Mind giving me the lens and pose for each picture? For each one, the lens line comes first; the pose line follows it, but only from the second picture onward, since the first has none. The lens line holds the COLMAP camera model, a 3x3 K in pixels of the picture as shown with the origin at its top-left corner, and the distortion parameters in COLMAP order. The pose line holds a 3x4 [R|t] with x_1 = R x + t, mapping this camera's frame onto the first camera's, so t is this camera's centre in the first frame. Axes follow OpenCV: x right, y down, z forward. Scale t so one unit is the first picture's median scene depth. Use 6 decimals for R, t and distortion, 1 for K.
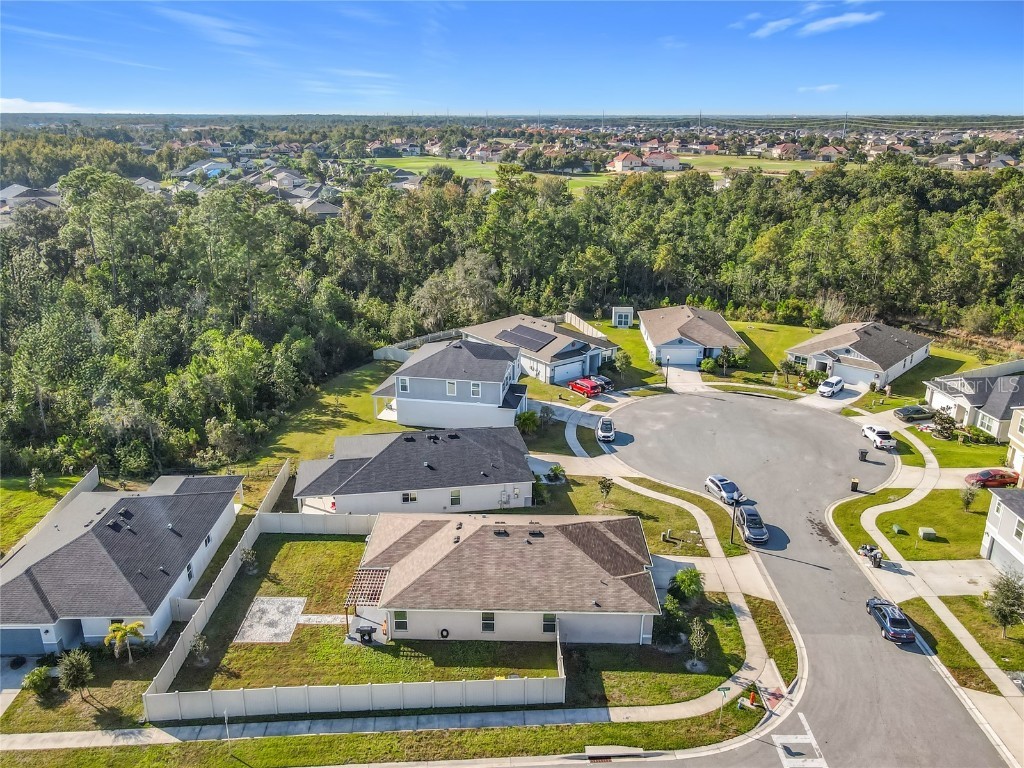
lens RADIAL K [[802.2, 0, 511.7], [0, 802.2, 373.9], [0, 0, 1]] dist [0.005032, 0.015113]
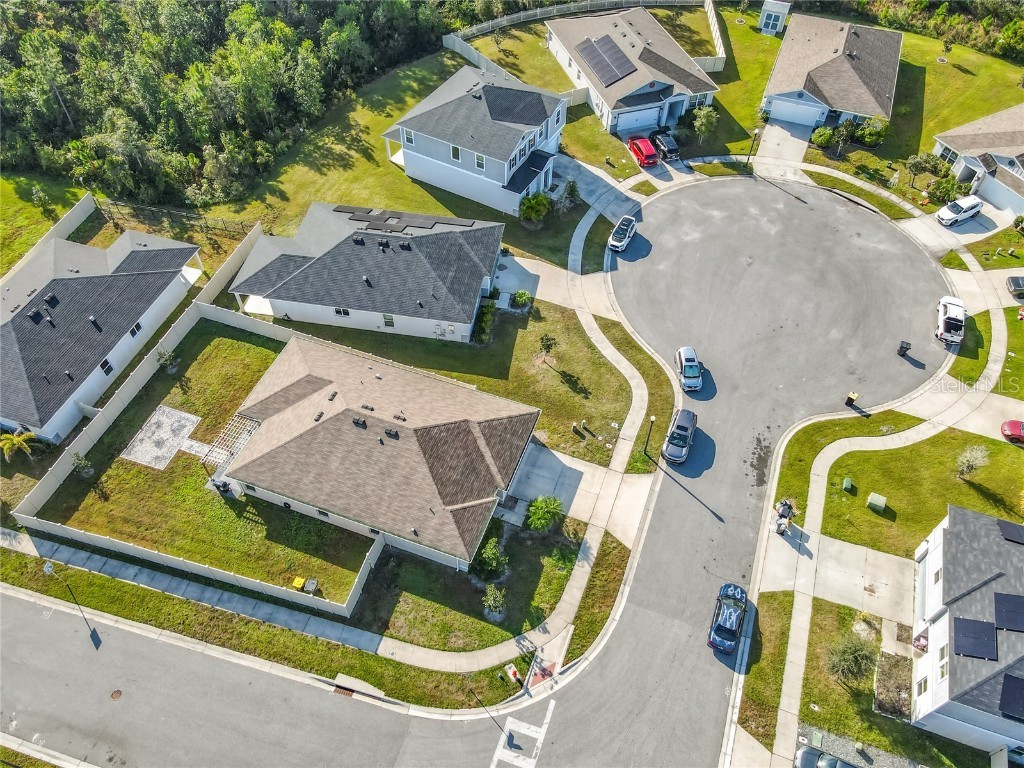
lens RADIAL K [[773.2, 0, 515.9], [0, 773.2, 386.7], [0, 0, 1]] dist [0.010851, 0.009140]
pose [[0.943695, 0.259307, -0.205428, 0.275843], [-0.106692, 0.826350, 0.552958, -0.299532], [0.313141, -0.499906, 0.807488, 0.260318]]
